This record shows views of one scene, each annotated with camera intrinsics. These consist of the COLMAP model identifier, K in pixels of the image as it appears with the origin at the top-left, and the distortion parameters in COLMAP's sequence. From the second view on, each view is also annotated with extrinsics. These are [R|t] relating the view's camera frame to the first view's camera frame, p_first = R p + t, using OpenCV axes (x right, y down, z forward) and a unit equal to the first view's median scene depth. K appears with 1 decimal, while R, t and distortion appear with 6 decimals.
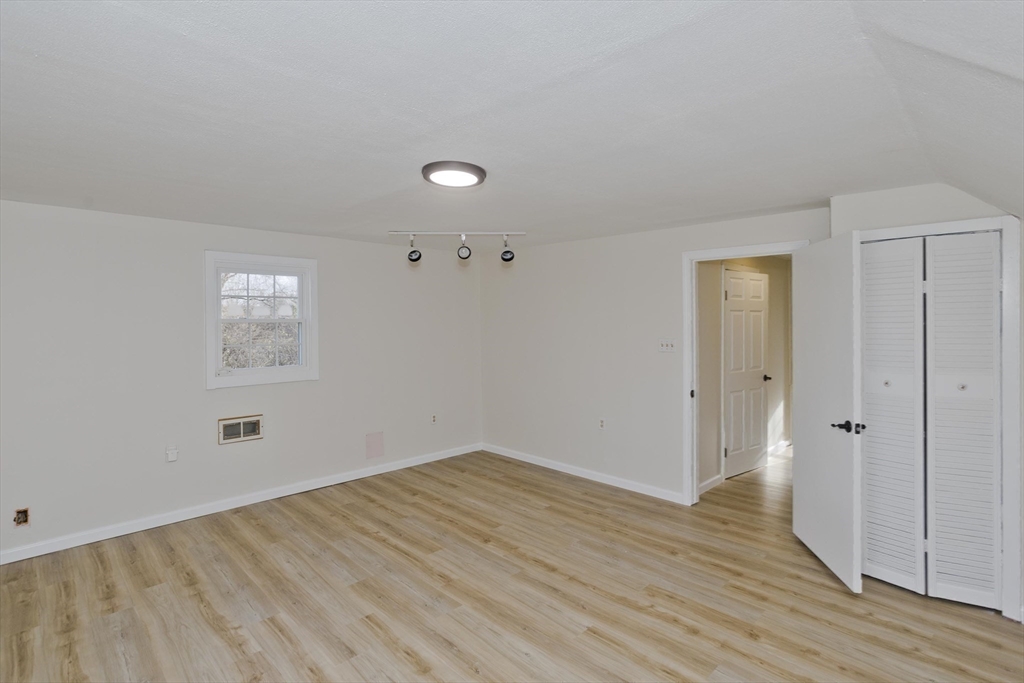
lens RADIAL K [[498.9, 0, 508.3], [0, 498.9, 321.0], [0, 0, 1]] dist [-0.034473, 0.016833]
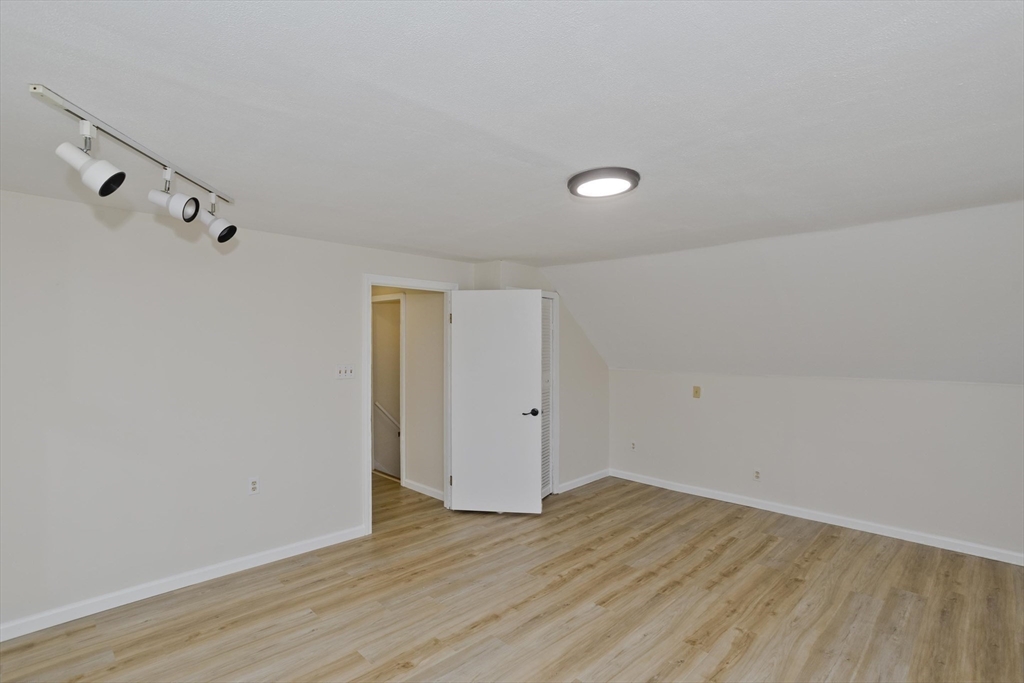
lens RADIAL K [[498.9, 0, 513.9], [0, 498.9, 342.4], [0, 0, 1]] dist [-0.034473, 0.016833]
pose [[-0.002780, 0.002377, 0.999993, -0.774342], [-0.005904, 0.999980, -0.002394, -0.005299], [-0.999979, -0.005911, -0.002765, 0.907110]]
